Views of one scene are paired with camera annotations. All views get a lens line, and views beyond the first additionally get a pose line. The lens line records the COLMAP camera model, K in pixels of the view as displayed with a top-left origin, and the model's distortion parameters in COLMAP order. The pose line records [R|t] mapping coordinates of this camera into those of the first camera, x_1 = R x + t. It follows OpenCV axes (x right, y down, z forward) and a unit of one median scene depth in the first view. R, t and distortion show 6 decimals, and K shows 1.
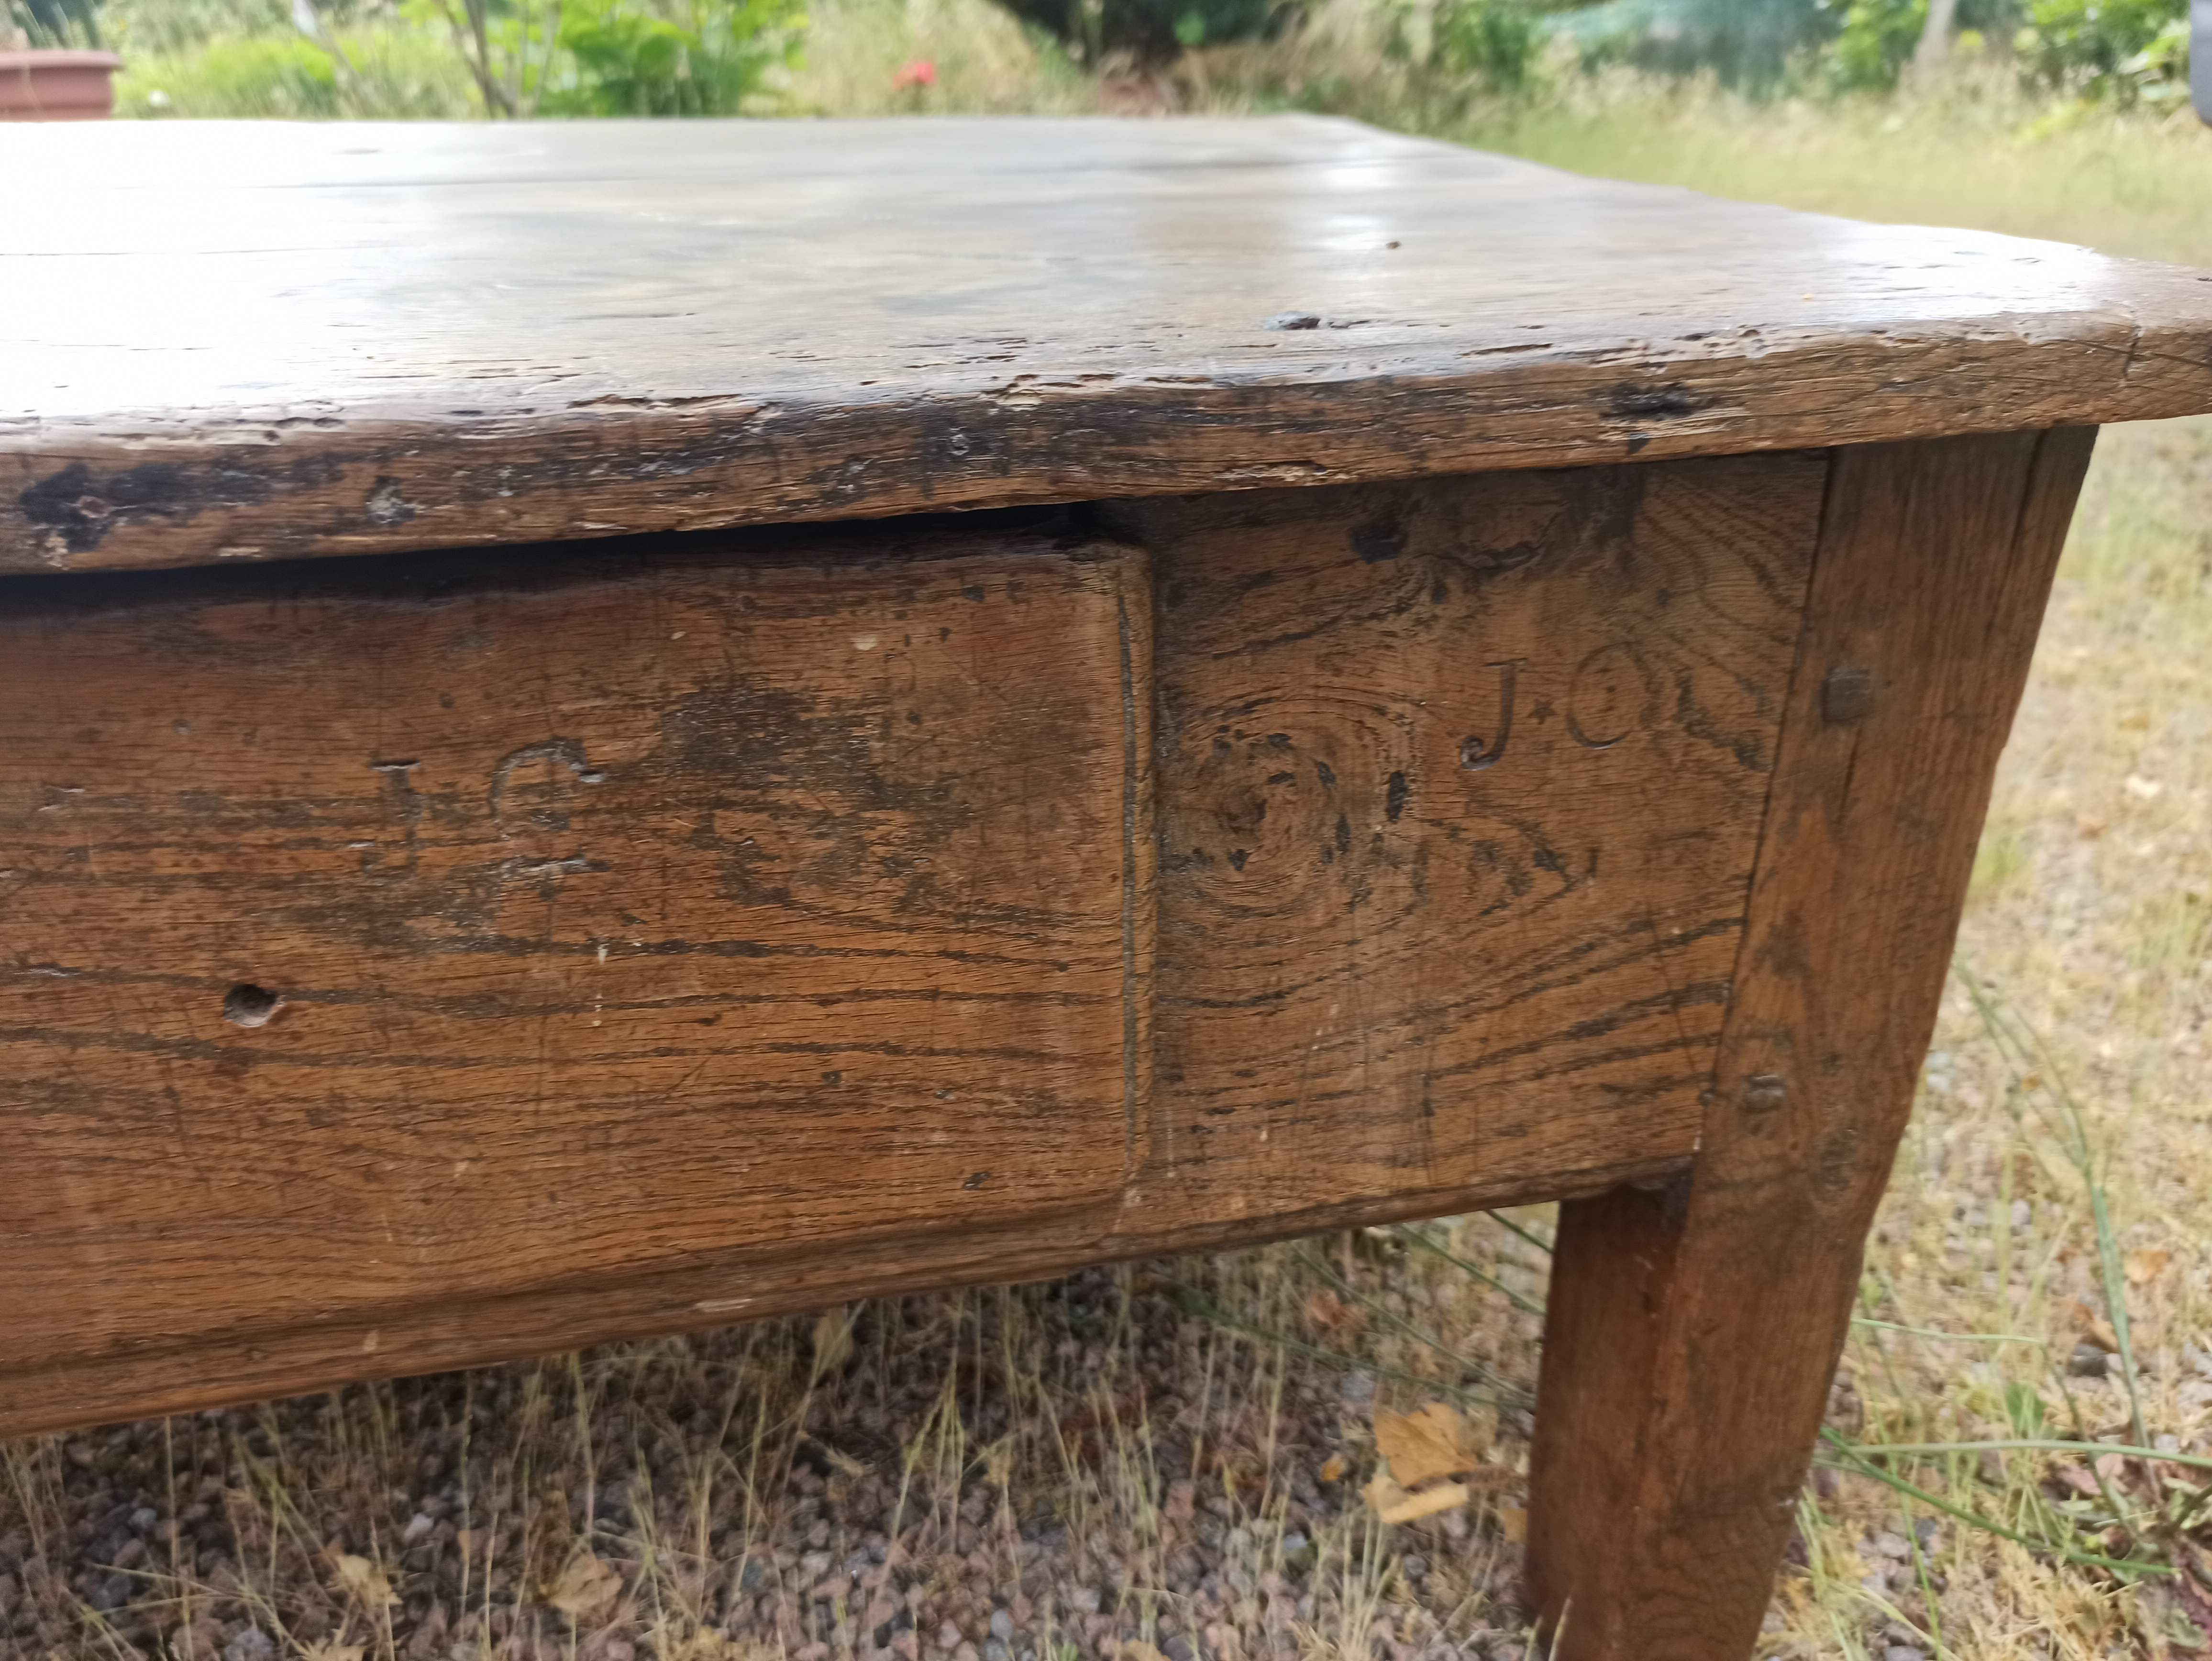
lens RADIAL K [[1639.3, 0, 1117.5], [0, 1639.3, 814.8], [0, 0, 1]] dist [0.039846, -0.046466]
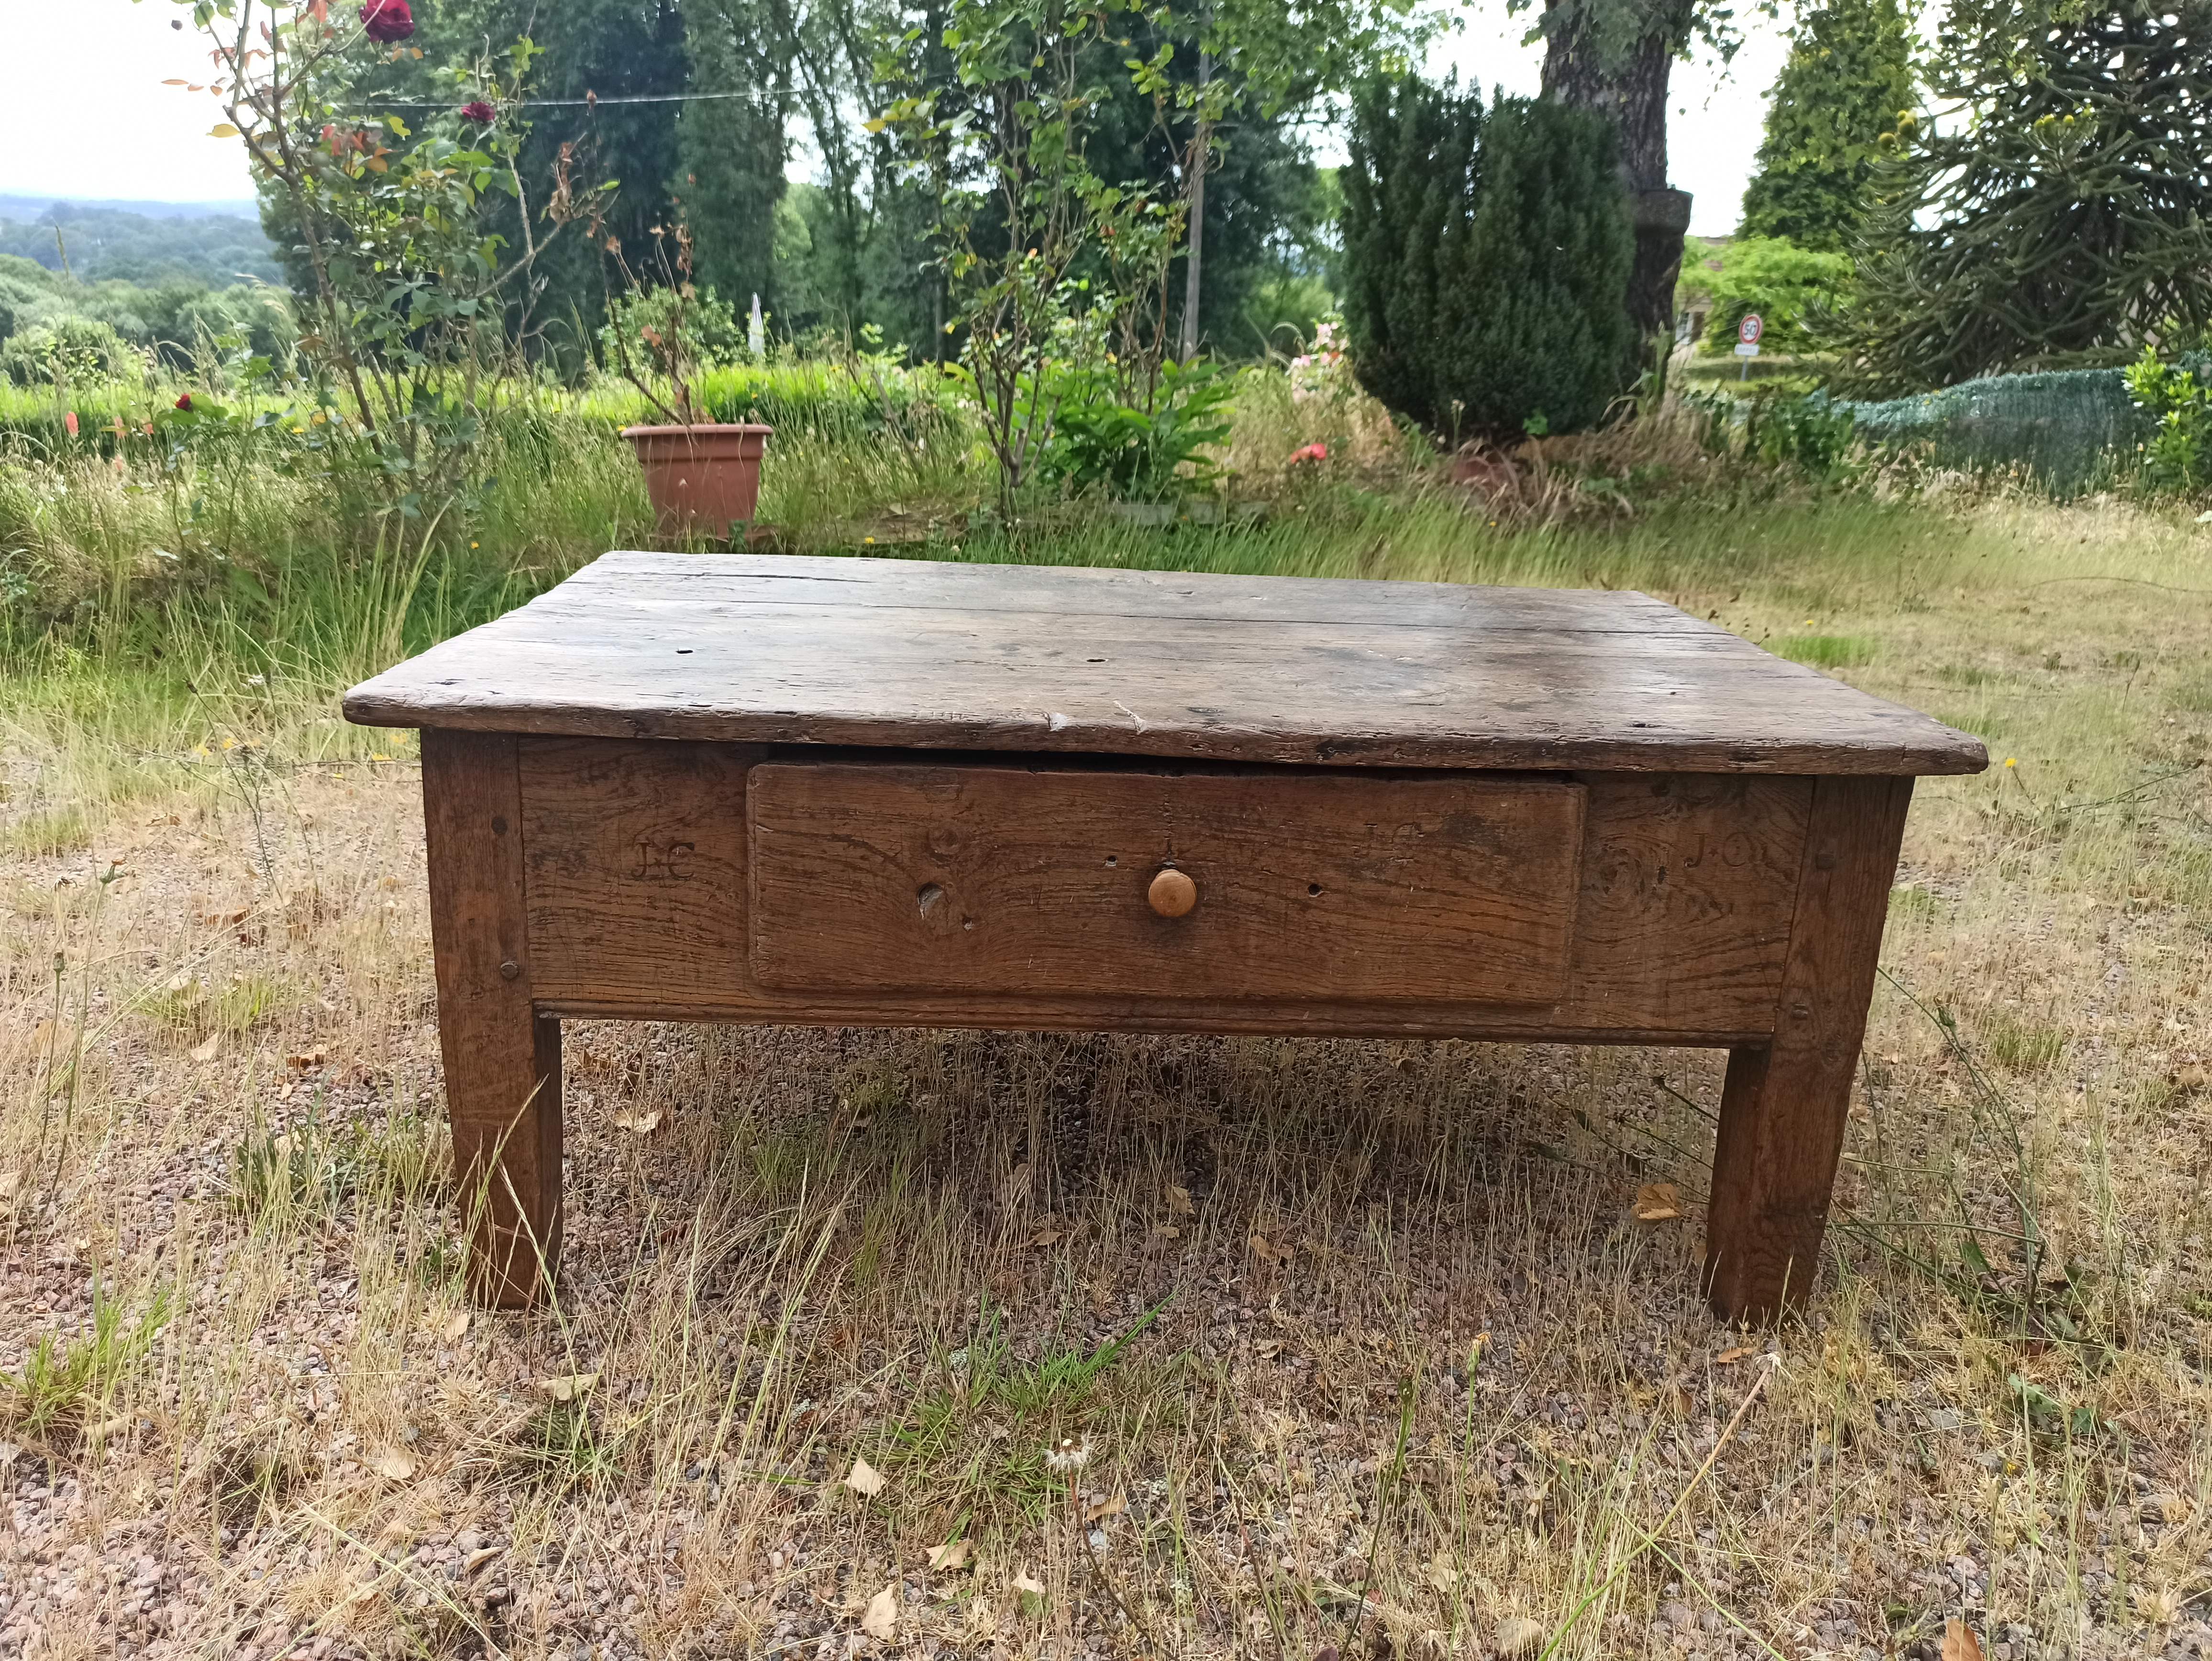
lens RADIAL K [[1639.3, 0, 1104.8], [0, 1639.3, 812.7], [0, 0, 1]] dist [0.039846, -0.046466]
pose [[0.980025, 0.088511, -0.178092, -0.308803], [-0.118082, 0.979539, -0.162971, 0.496536], [0.160024, 0.180745, 0.970424, -2.149352]]
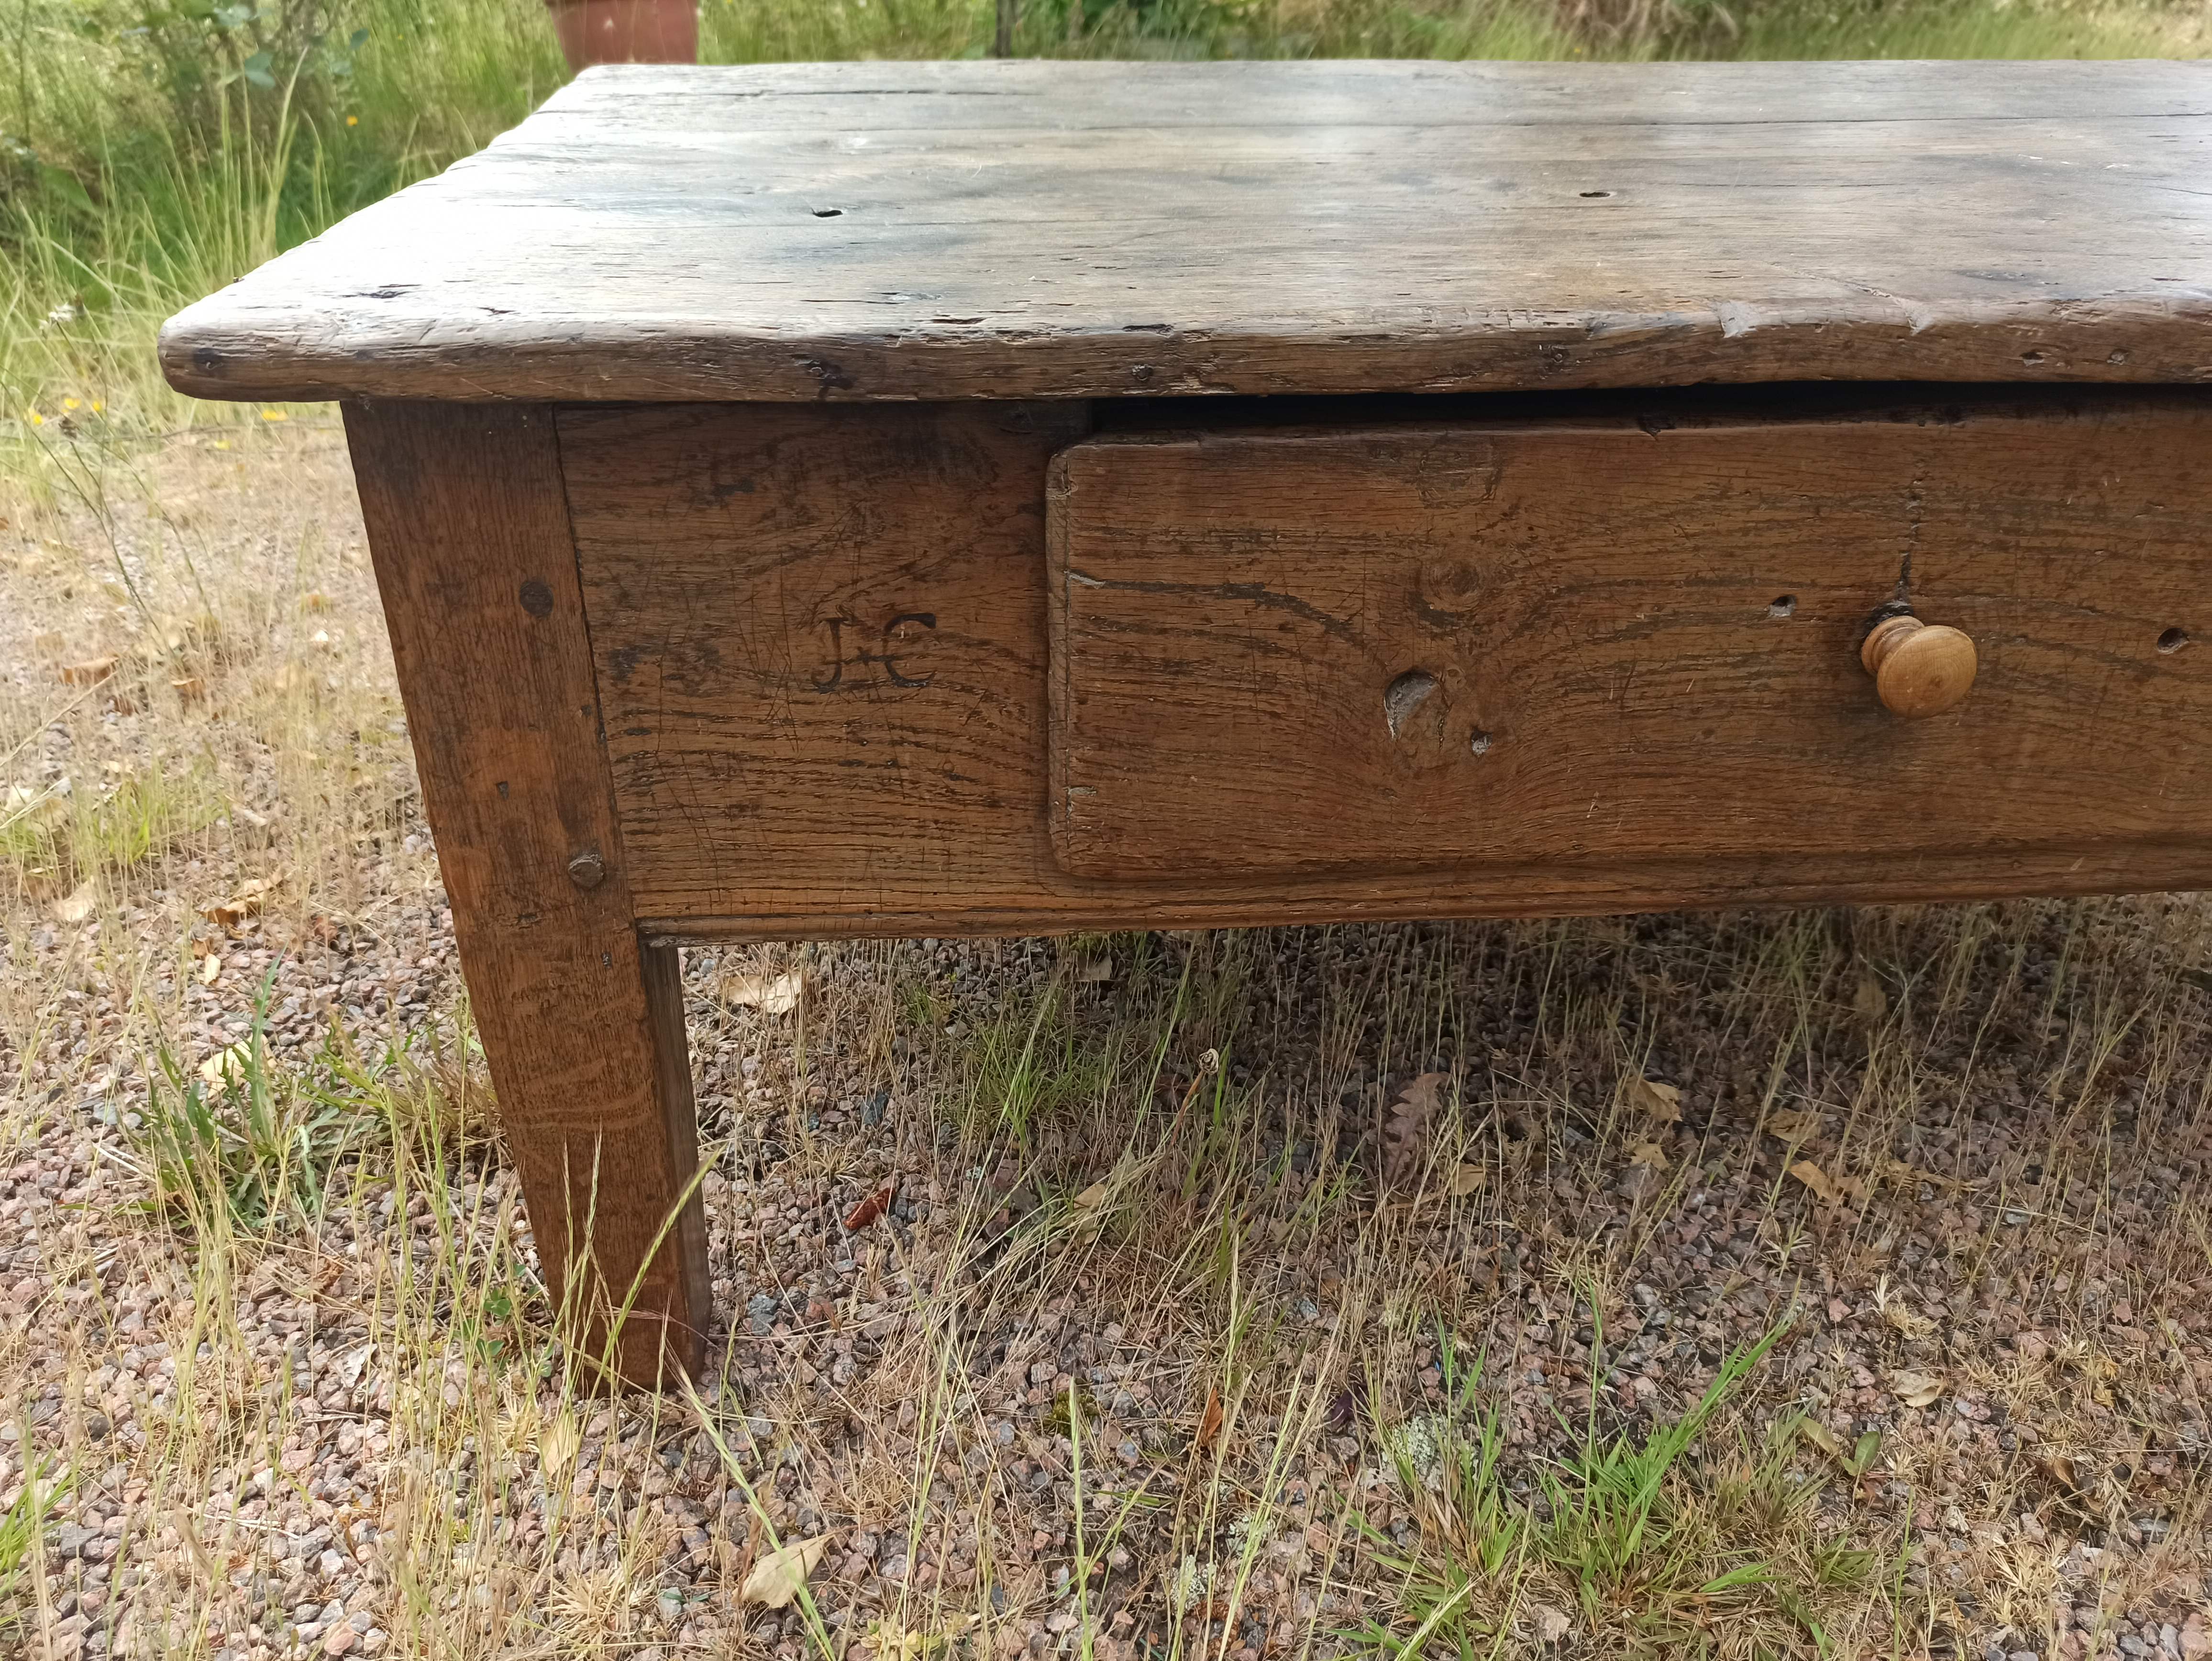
lens RADIAL K [[1639.3, 0, 1087.8], [0, 1639.3, 816.3], [0, 0, 1]] dist [0.039846, -0.046466]
pose [[0.987948, 0.074021, -0.135943, -1.225943], [-0.064868, 0.995395, 0.070572, 0.218487], [0.140541, -0.060903, 0.988200, -0.793823]]
